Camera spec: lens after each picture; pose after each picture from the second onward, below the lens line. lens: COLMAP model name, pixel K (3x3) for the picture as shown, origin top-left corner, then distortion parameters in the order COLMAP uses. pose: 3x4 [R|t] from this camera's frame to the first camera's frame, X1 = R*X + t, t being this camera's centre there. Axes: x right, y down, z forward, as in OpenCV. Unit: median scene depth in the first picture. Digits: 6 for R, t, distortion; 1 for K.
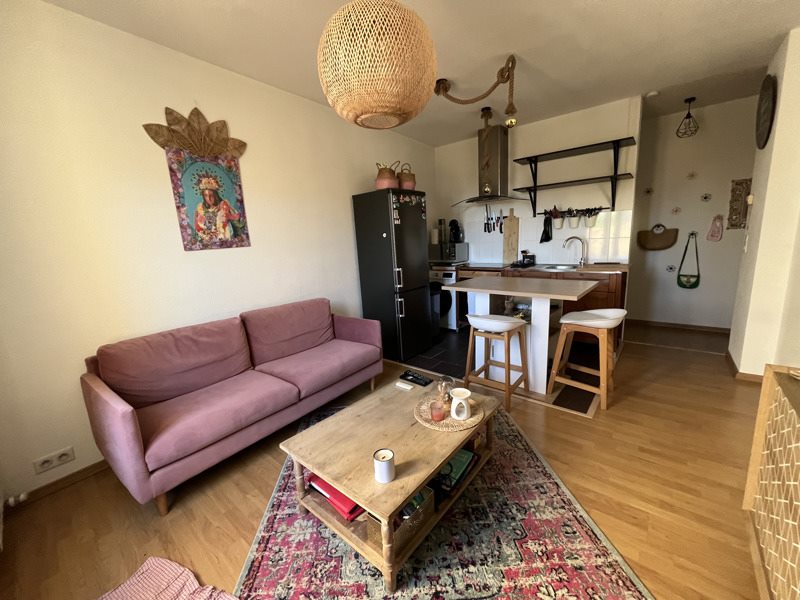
lens RADIAL K [[321.5, 0, 400.8], [0, 321.5, 299.0], [0, 0, 1]] dist [-0.000247, -0.001279]
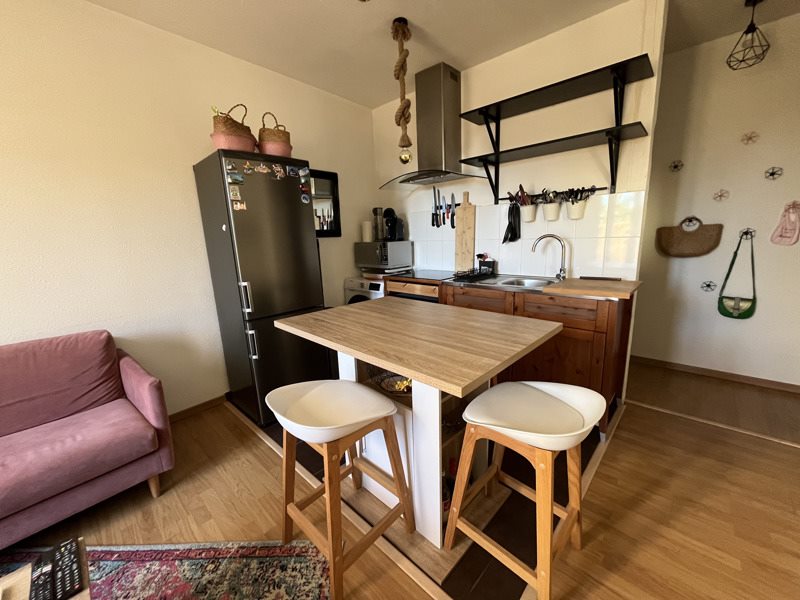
lens RADIAL K [[321.5, 0, 399.6], [0, 321.5, 299.5], [0, 0, 1]] dist [-0.000247, -0.001279]
pose [[0.998066, 0.025360, -0.056763, 0.268499], [-0.024523, 0.999581, 0.015393, -0.064814], [0.057129, -0.013971, 0.998269, 0.331505]]
